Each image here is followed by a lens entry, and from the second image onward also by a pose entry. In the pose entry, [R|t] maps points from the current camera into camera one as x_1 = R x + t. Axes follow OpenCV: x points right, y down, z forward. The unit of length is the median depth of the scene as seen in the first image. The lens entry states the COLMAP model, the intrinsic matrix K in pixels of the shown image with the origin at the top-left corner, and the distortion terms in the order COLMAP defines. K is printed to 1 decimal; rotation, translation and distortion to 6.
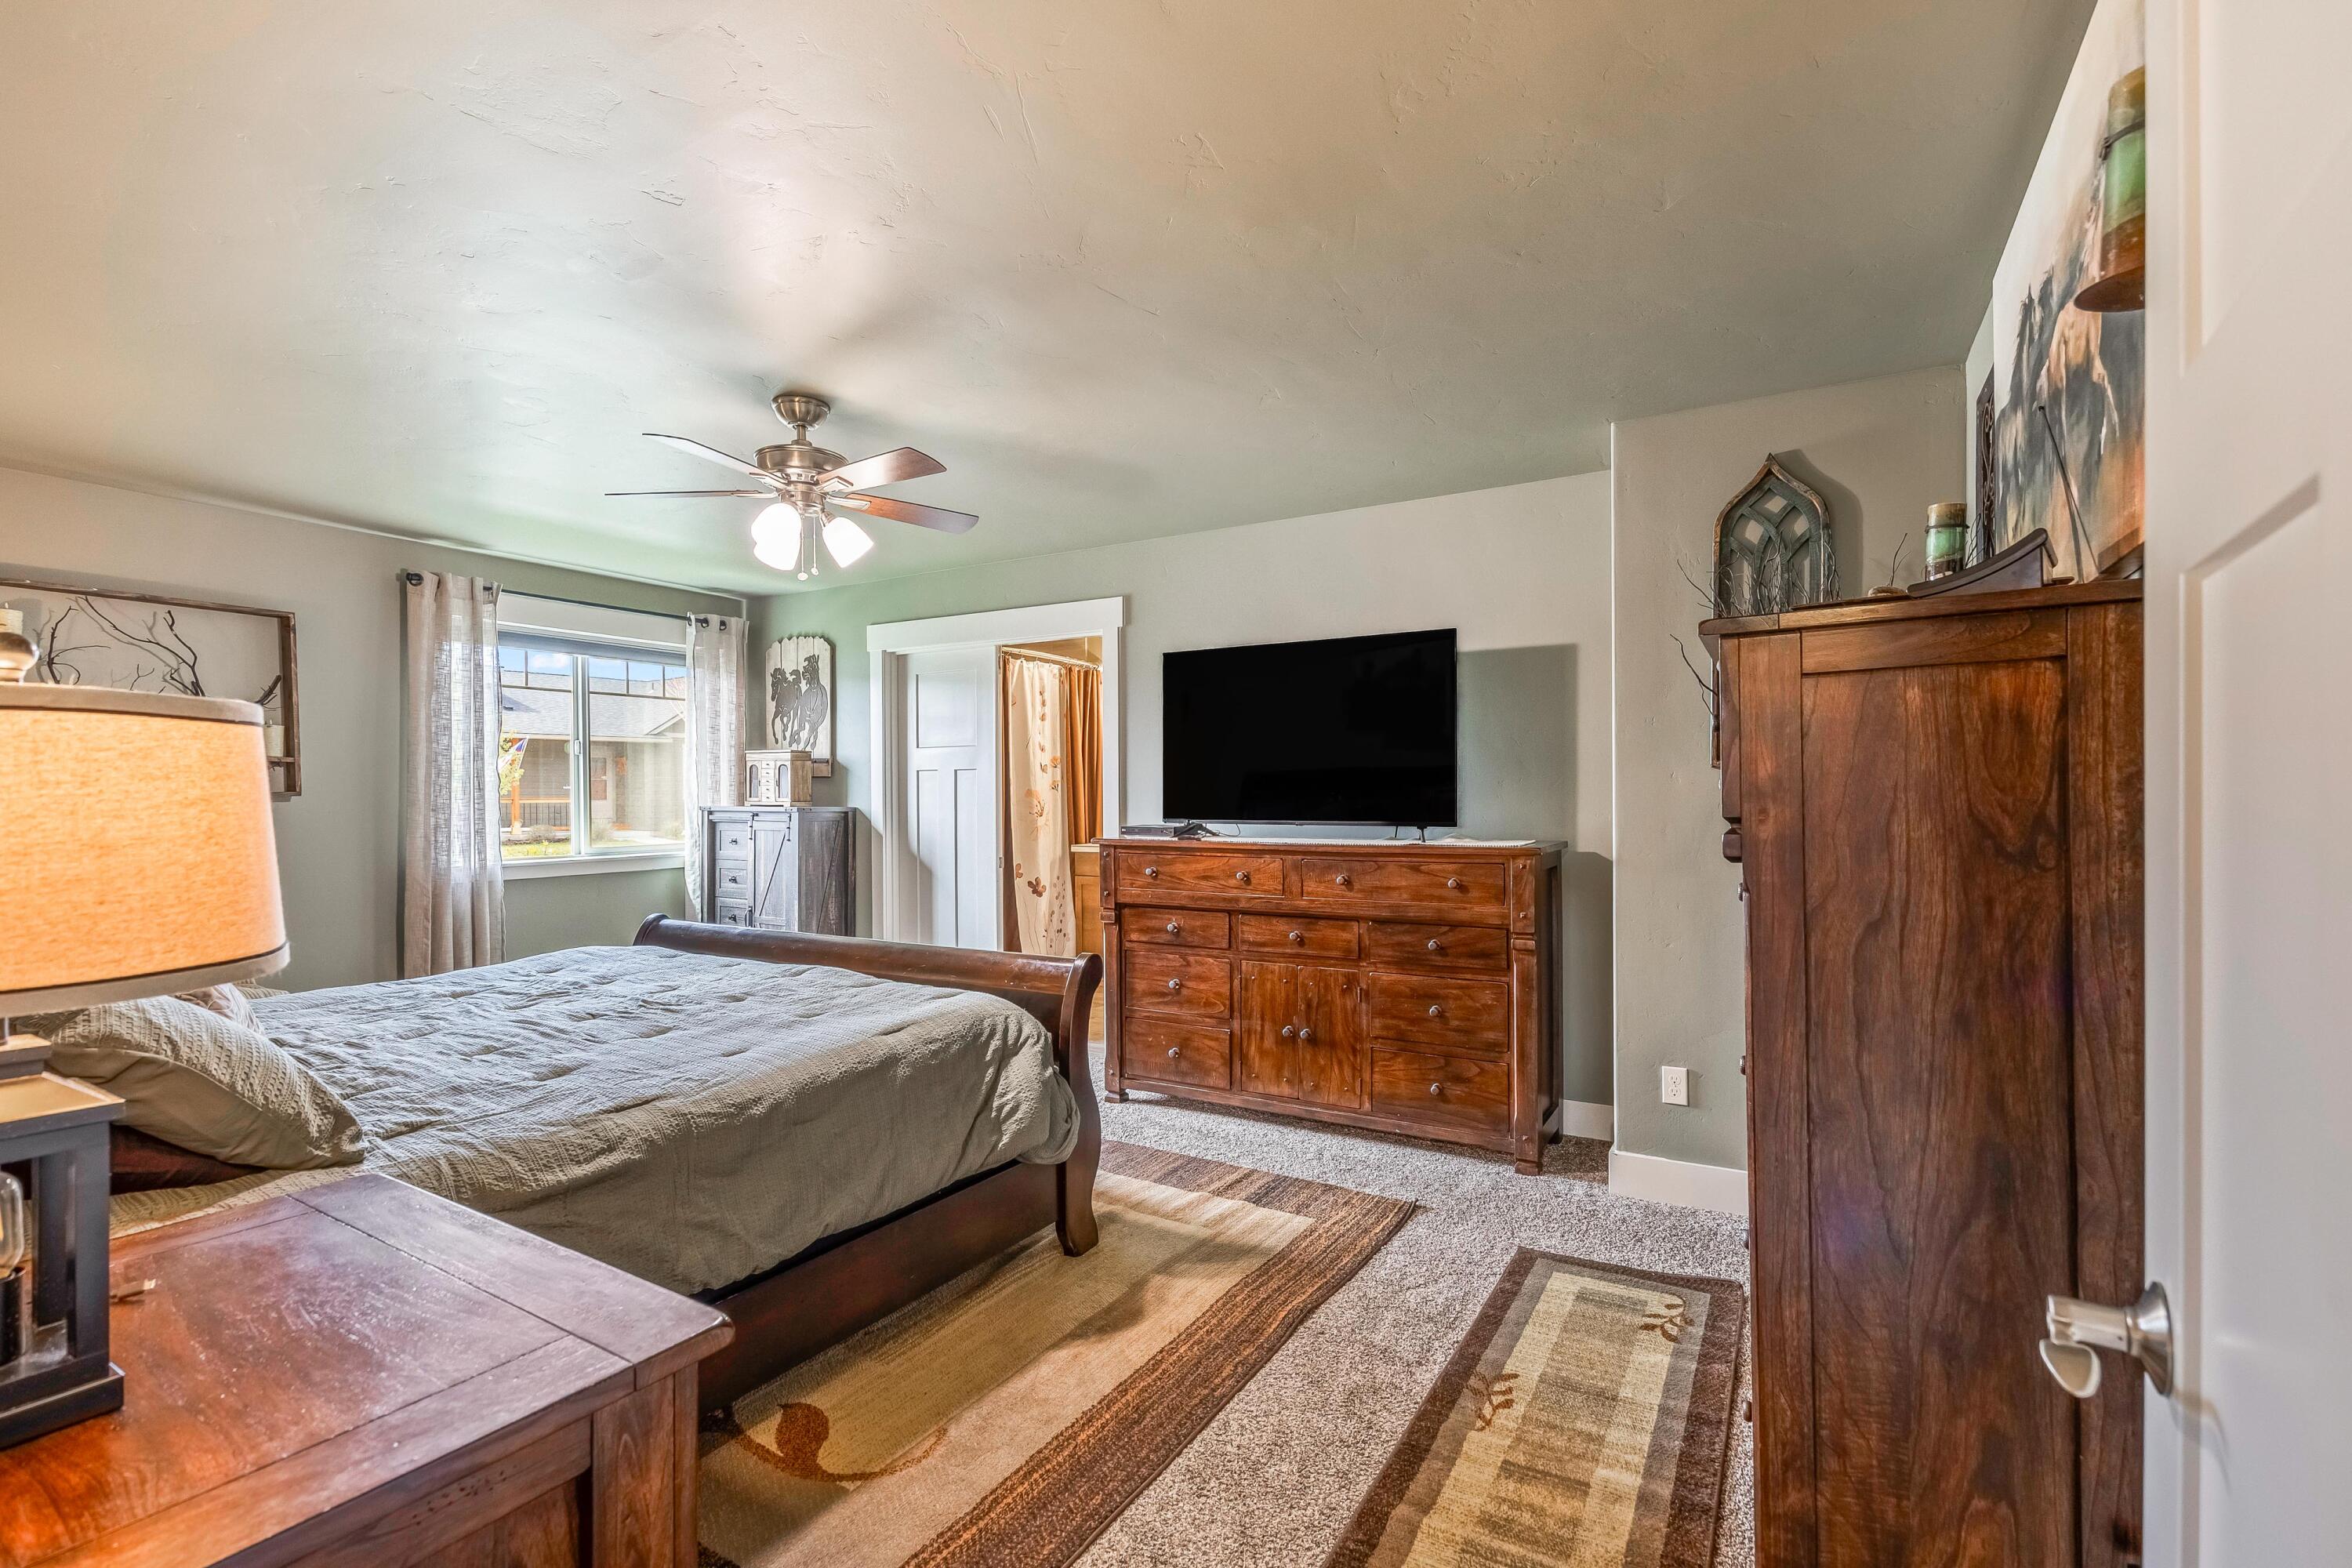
lens RADIAL K [[1052.6, 0, 1183.3], [0, 1052.6, 789.9], [0, 0, 1]] dist [0.022434, -0.008526]
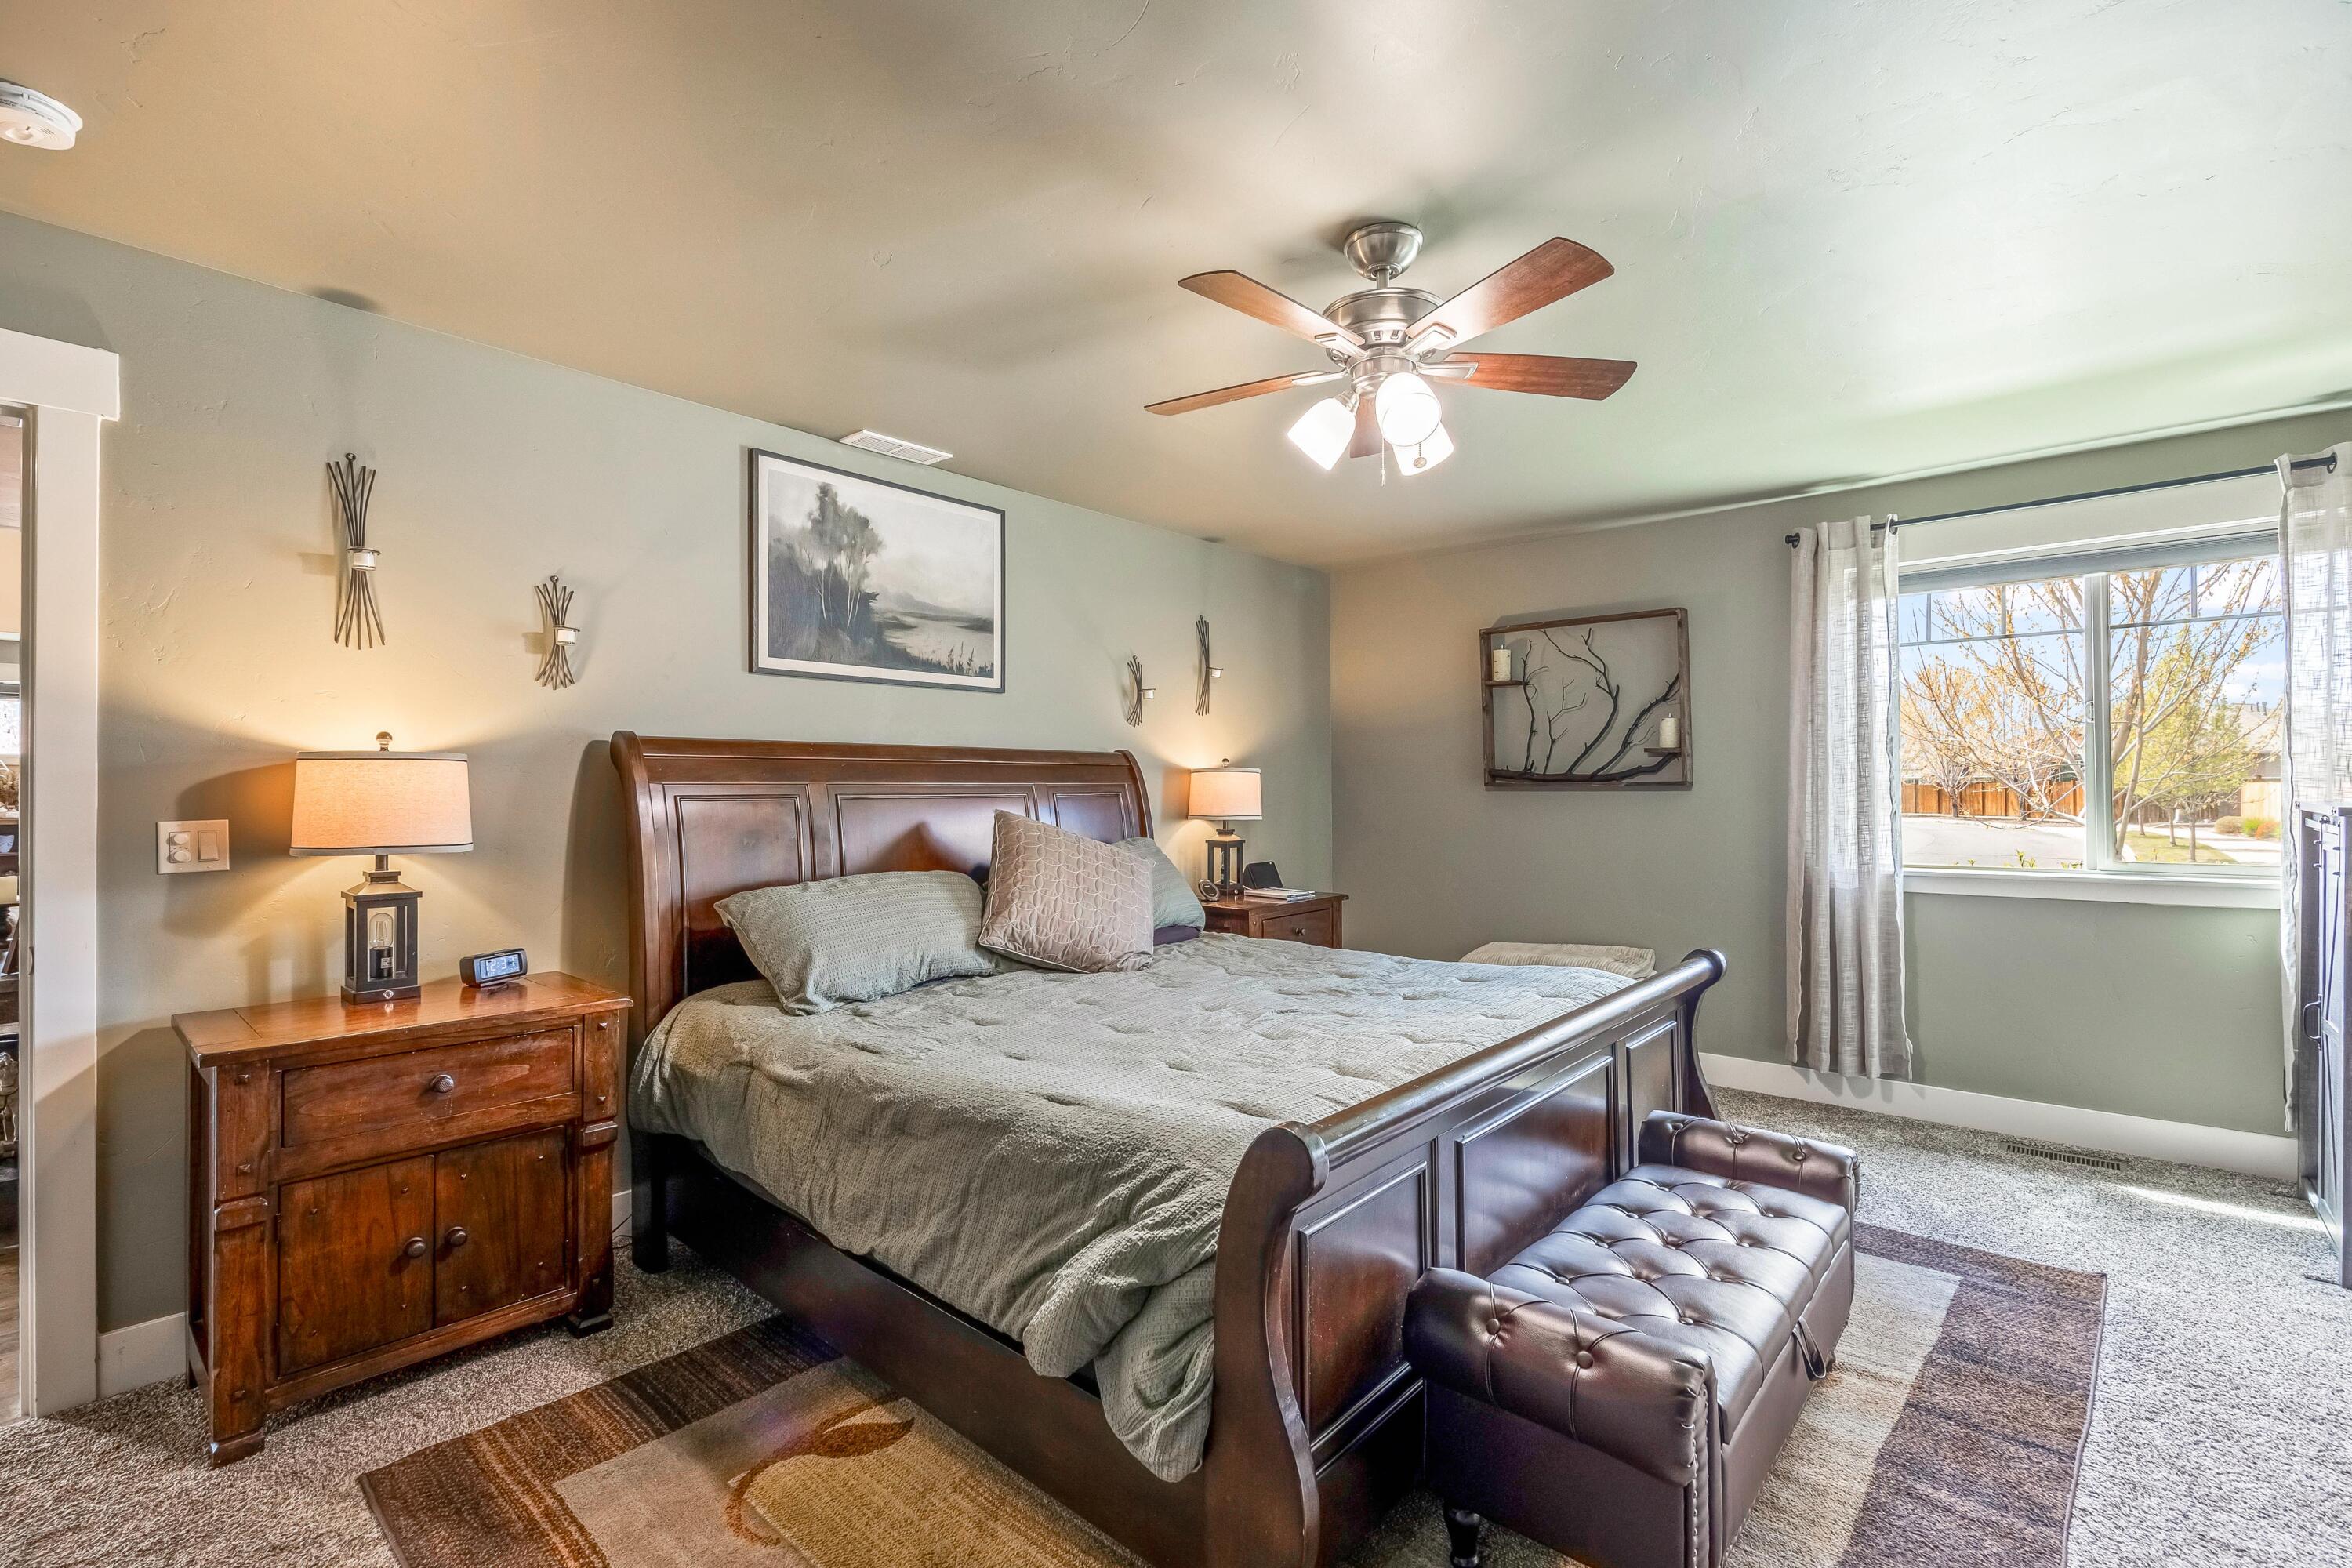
lens RADIAL K [[1052.6, 0, 1183.3], [0, 1052.6, 789.9], [0, 0, 1]] dist [0.022434, -0.008526]
pose [[-0.190794, 0.004112, -0.981622, 0.251713], [0.008706, 0.999959, 0.002497, 0.002526], [0.981592, -0.008070, -0.190822, 0.690767]]
